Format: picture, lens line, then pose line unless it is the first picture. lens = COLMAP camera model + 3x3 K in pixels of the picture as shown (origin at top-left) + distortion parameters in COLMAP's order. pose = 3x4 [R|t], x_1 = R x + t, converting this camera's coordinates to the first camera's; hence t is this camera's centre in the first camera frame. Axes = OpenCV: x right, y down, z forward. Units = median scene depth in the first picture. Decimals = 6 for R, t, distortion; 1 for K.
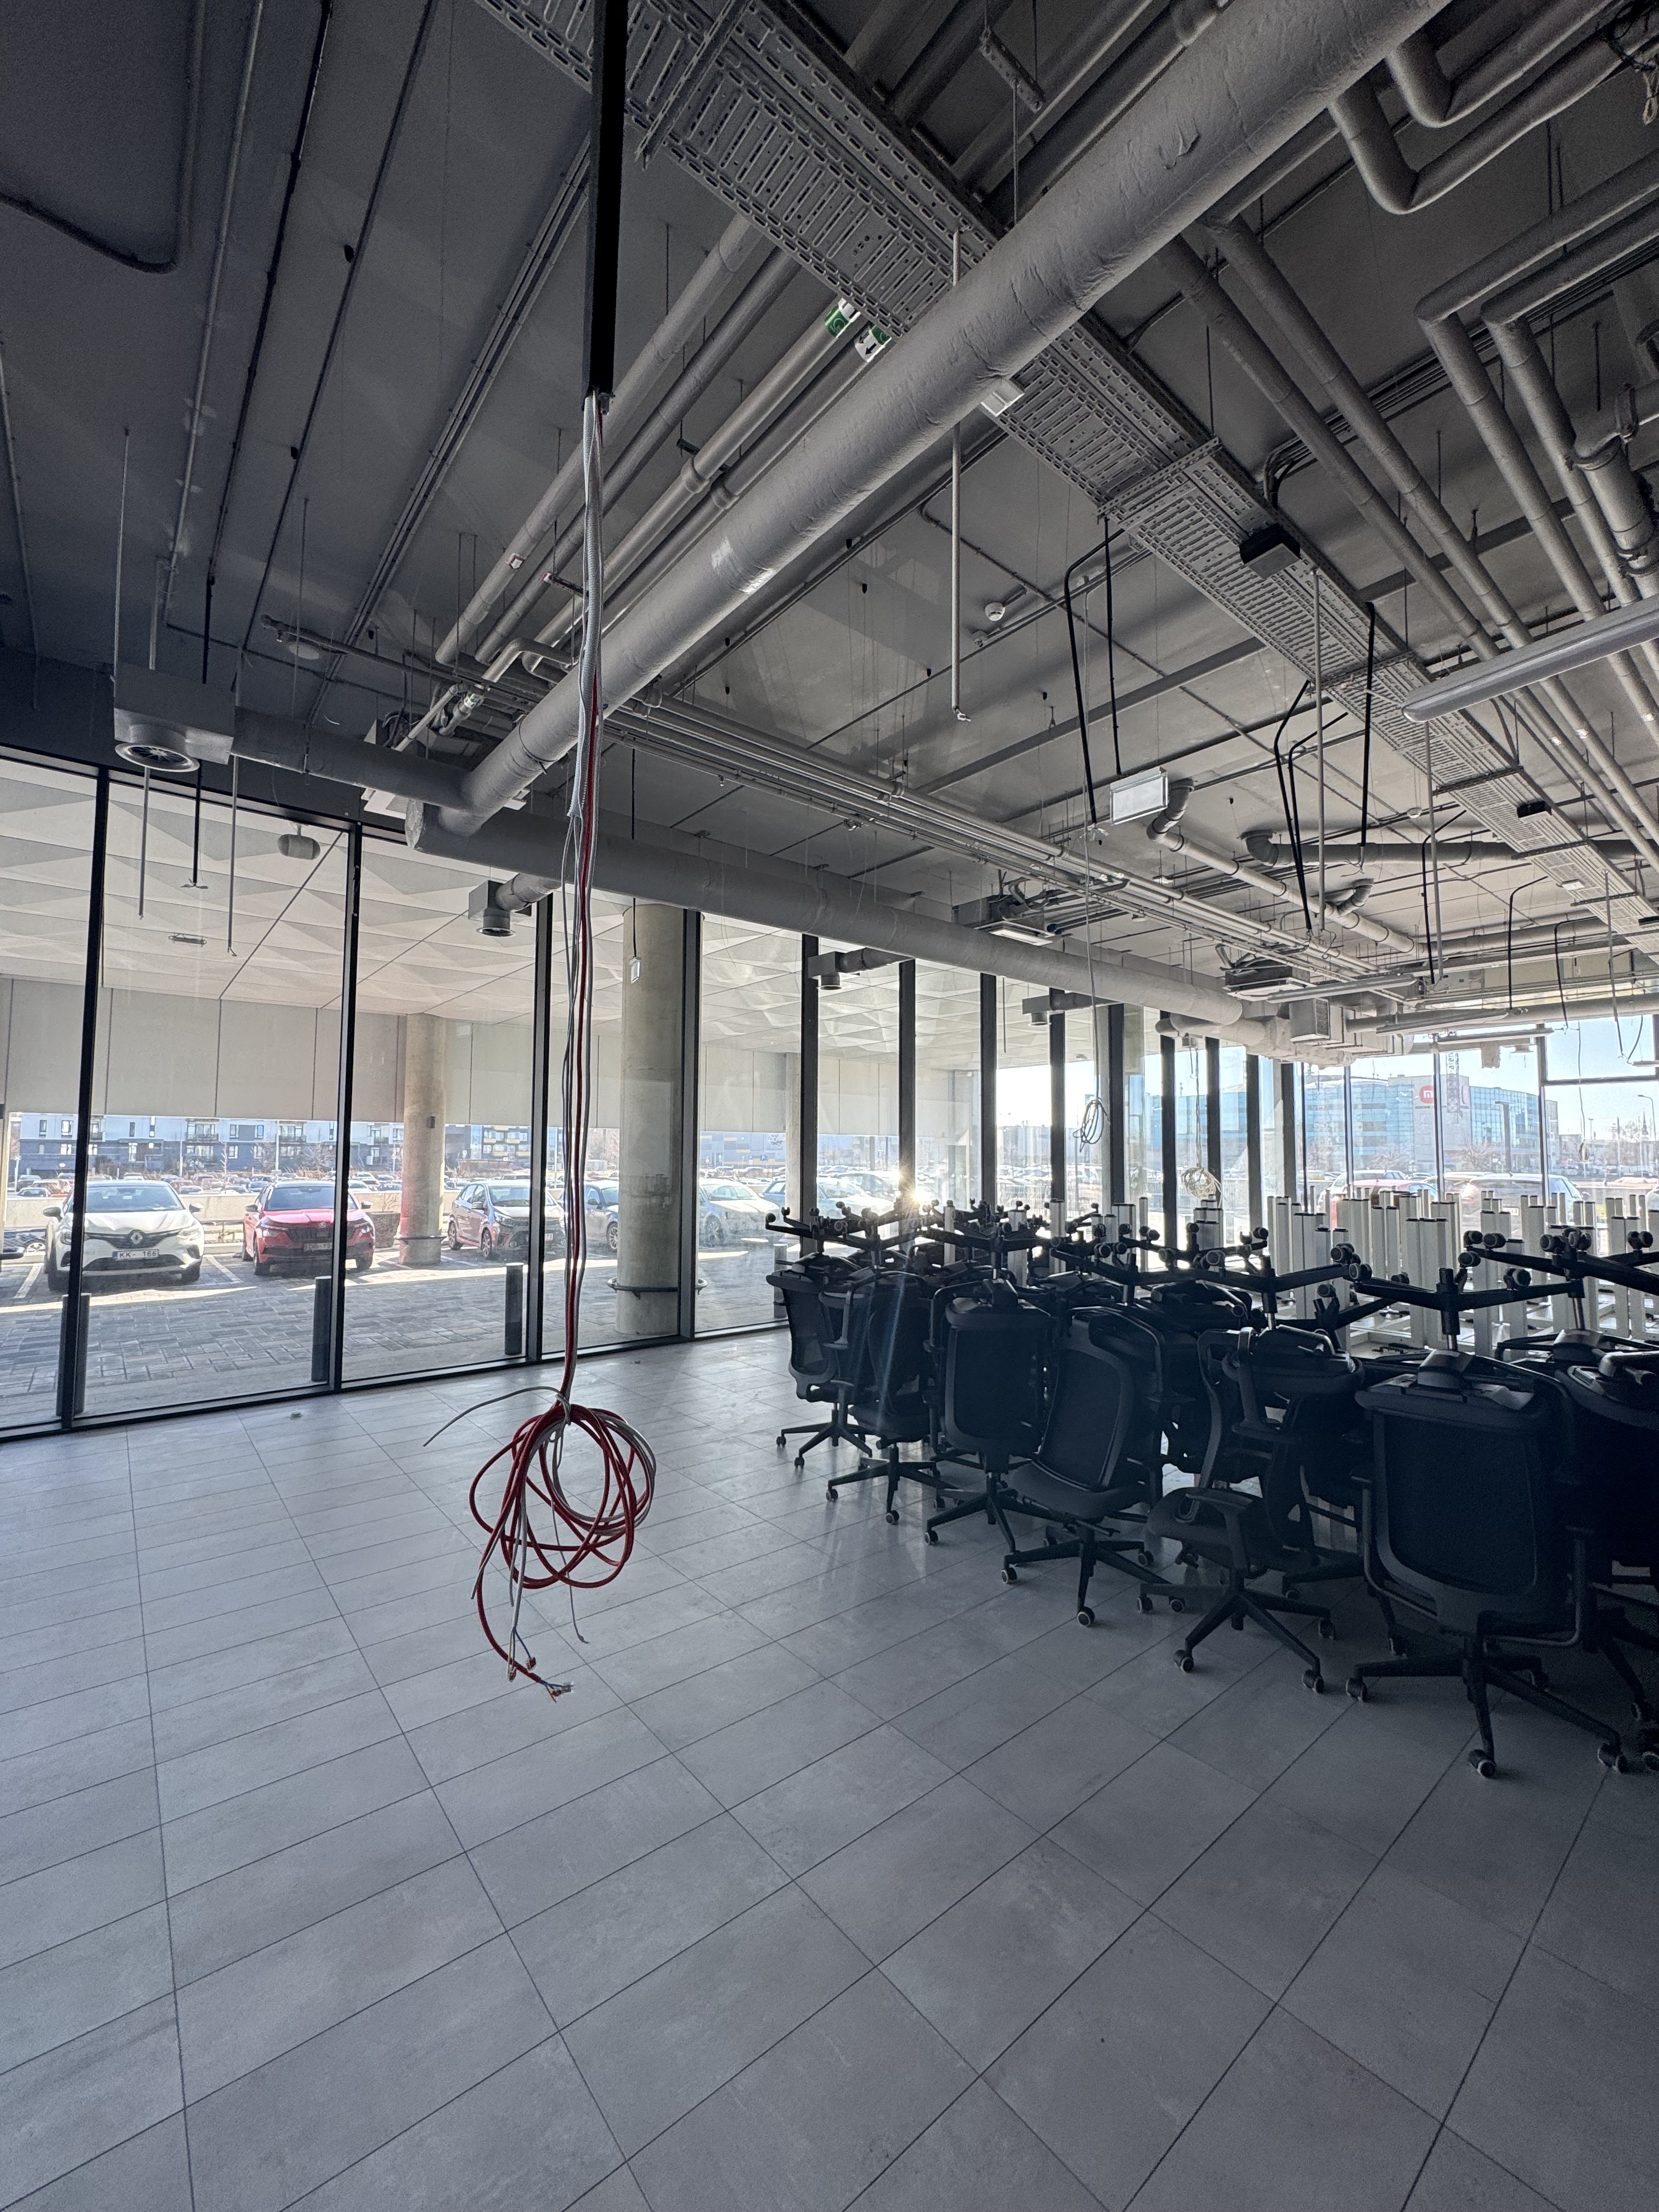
lens RADIAL K [[883.3, 0, 827.6], [0, 883.3, 1101.1], [0, 0, 1]] dist [-0.000477, -0.000200]
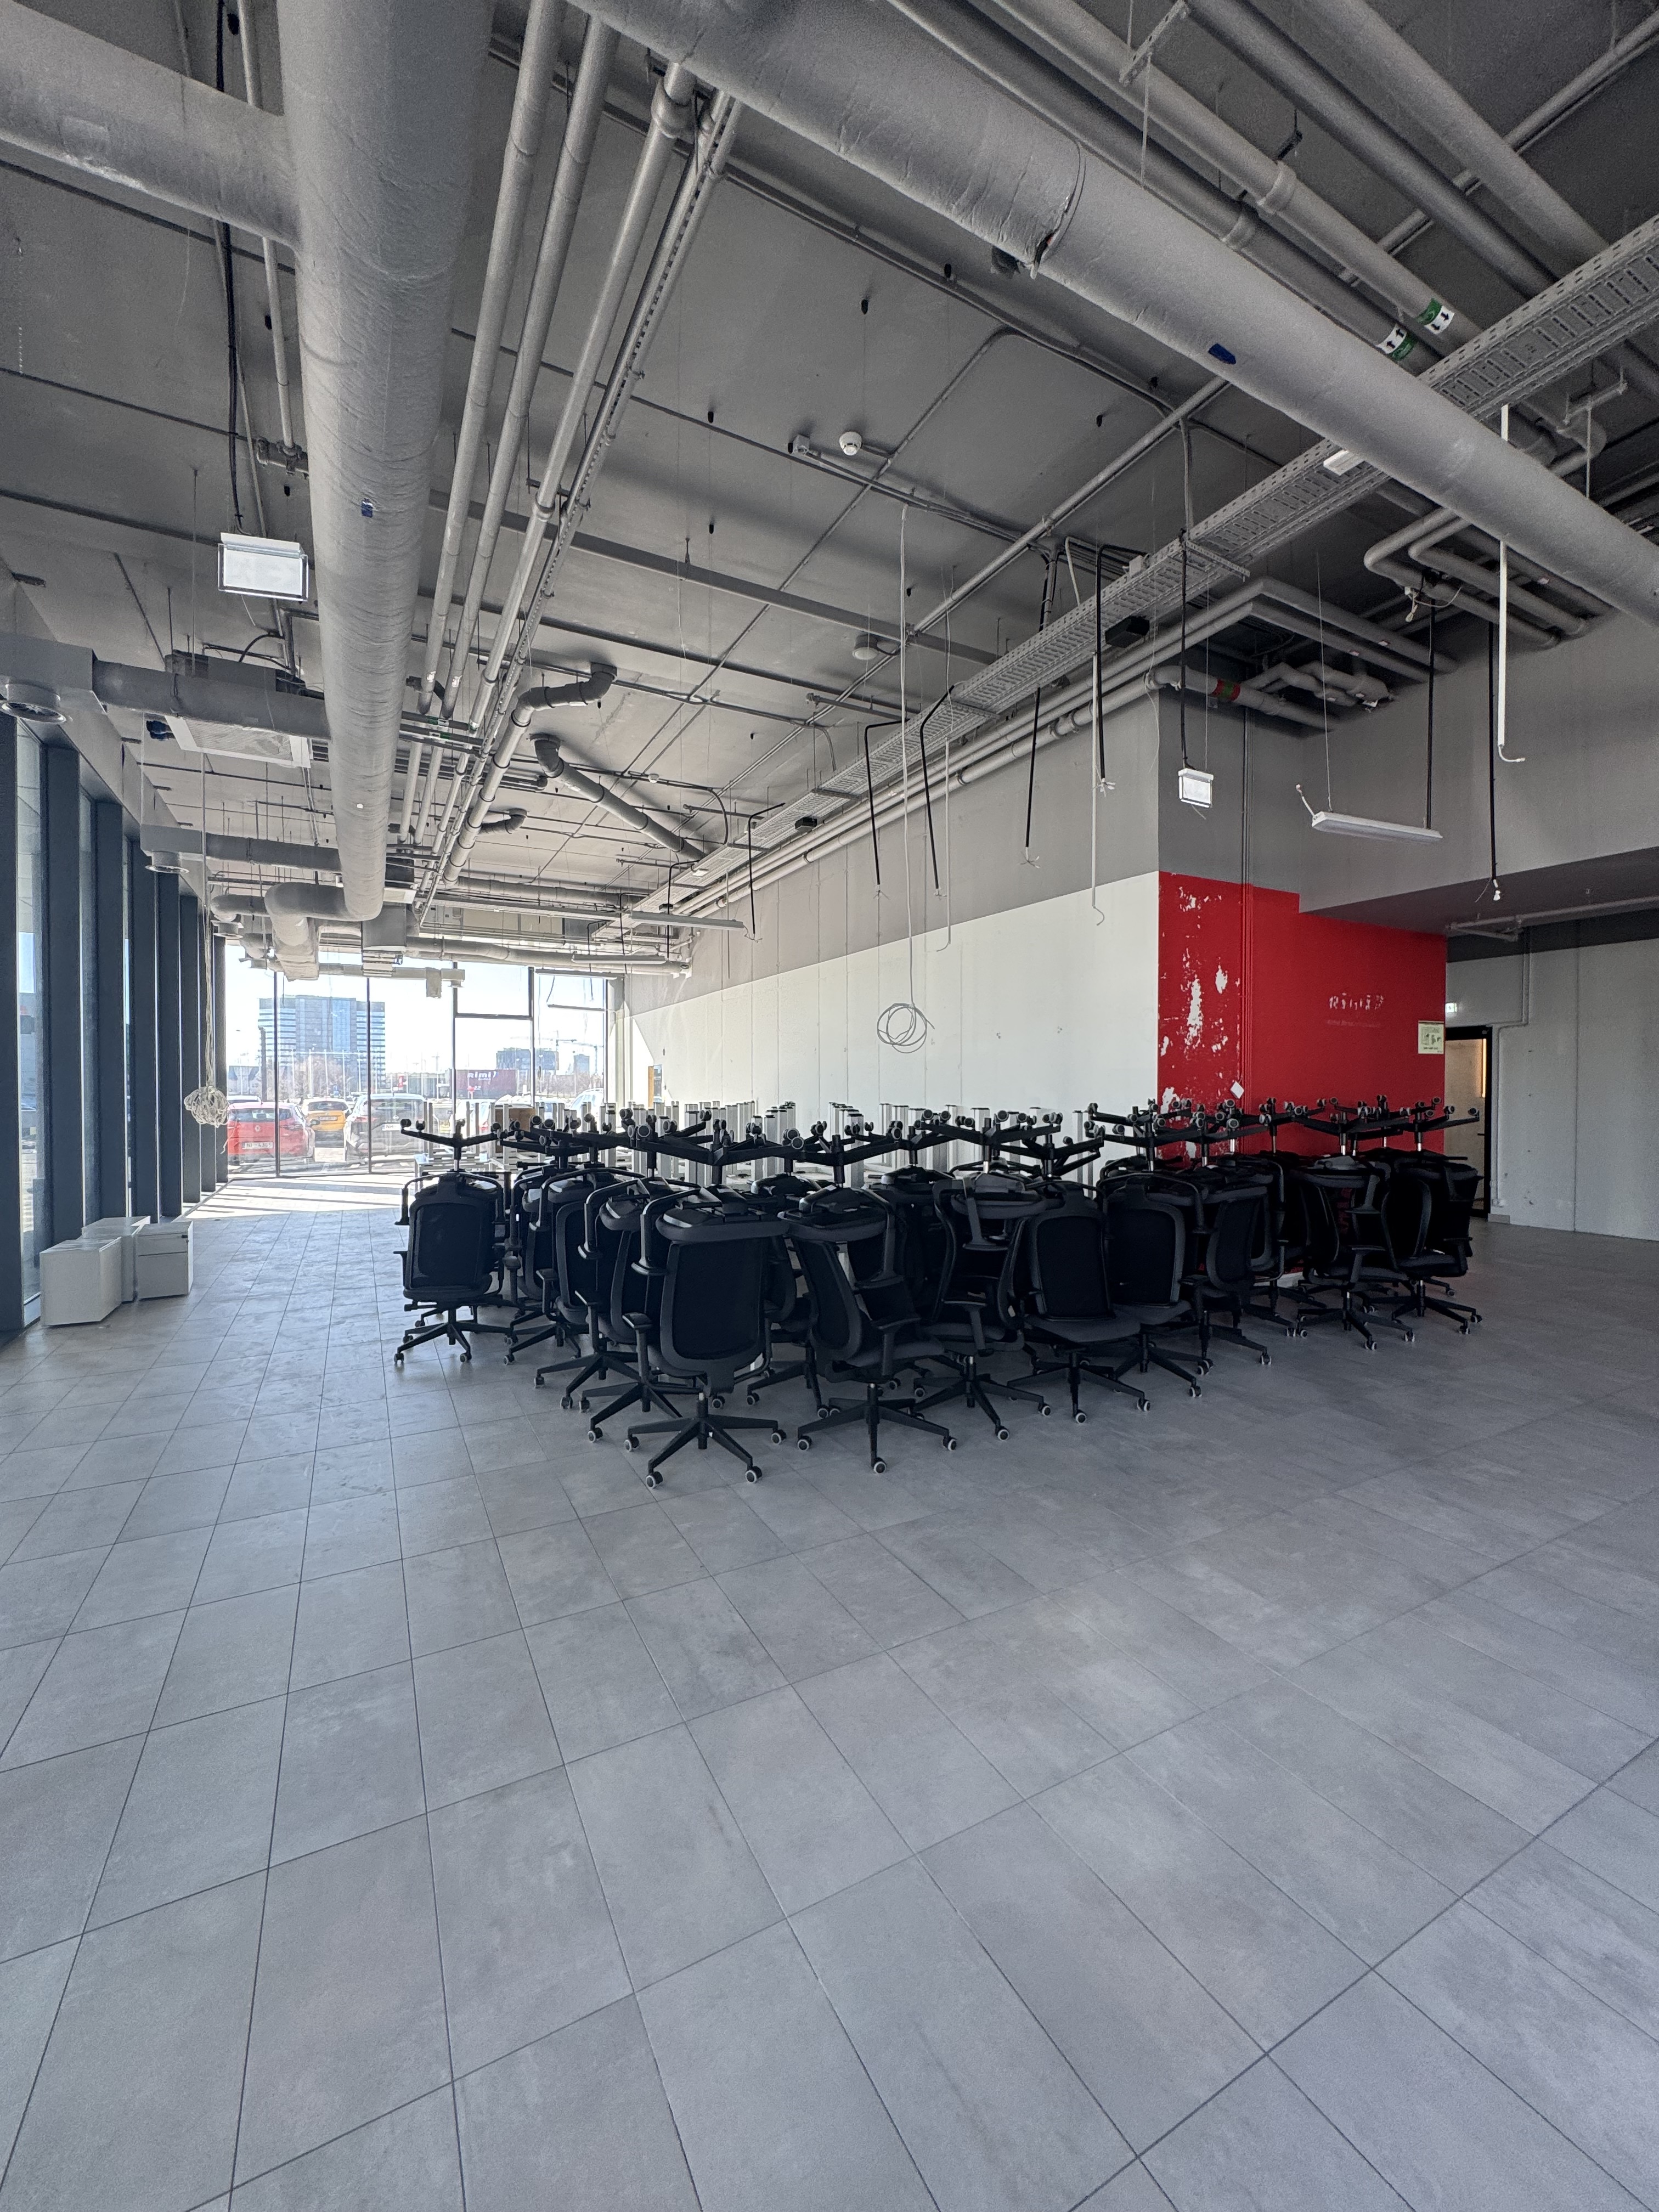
lens RADIAL K [[883.3, 0, 835.2], [0, 883.3, 1103.1], [0, 0, 1]] dist [-0.000477, -0.000200]
pose [[0.194710, -0.027495, 0.980475, -1.096091], [-0.051760, 0.997926, 0.038263, 0.116149], [-0.979494, -0.058199, 0.192883, 1.260323]]
